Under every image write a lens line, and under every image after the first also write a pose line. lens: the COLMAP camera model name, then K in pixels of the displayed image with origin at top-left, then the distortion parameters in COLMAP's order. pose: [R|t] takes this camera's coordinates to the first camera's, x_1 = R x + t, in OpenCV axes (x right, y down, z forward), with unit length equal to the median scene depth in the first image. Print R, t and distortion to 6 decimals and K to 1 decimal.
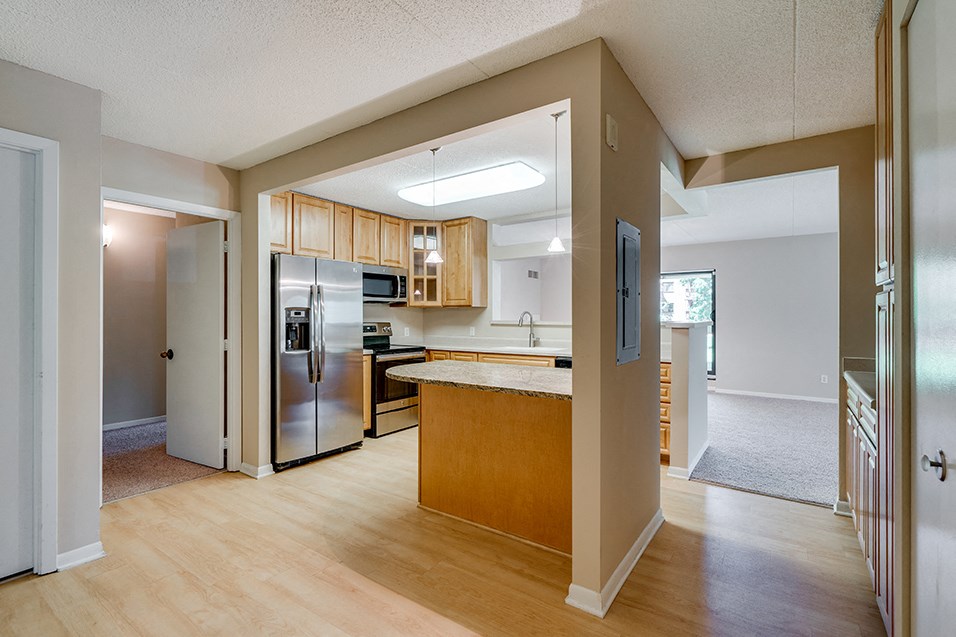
lens RADIAL K [[432.5, 0, 477.0], [0, 432.5, 312.6], [0, 0, 1]] dist [-0.001920, -0.000317]
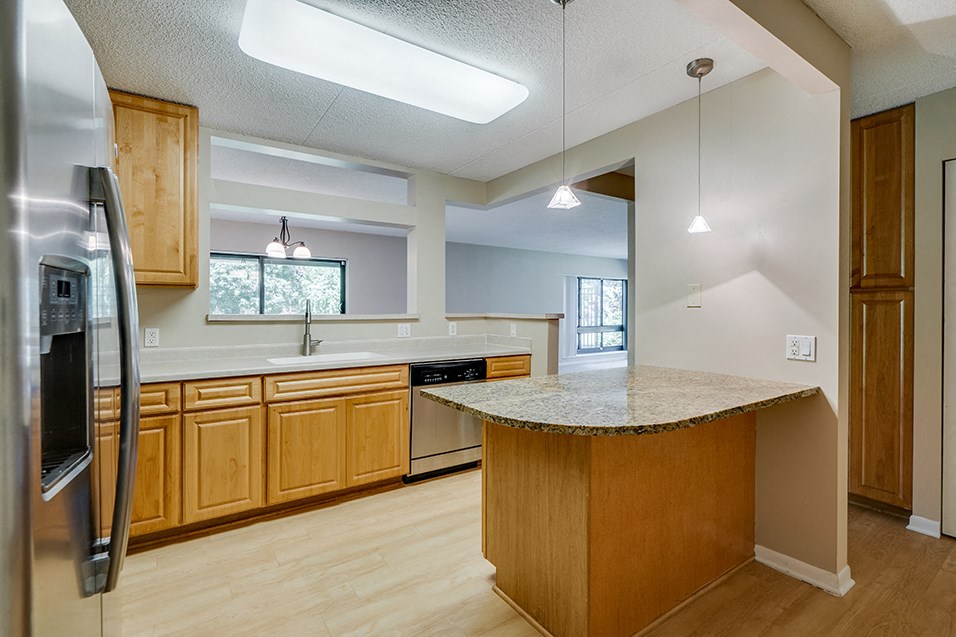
lens RADIAL K [[432.5, 0, 477.0], [0, 432.5, 312.6], [0, 0, 1]] dist [-0.001920, -0.000317]
pose [[0.365606, -0.001789, 0.930768, -0.377151], [-0.003394, 0.999989, 0.003255, 0.013369], [-0.930763, -0.004349, 0.365596, 0.537674]]
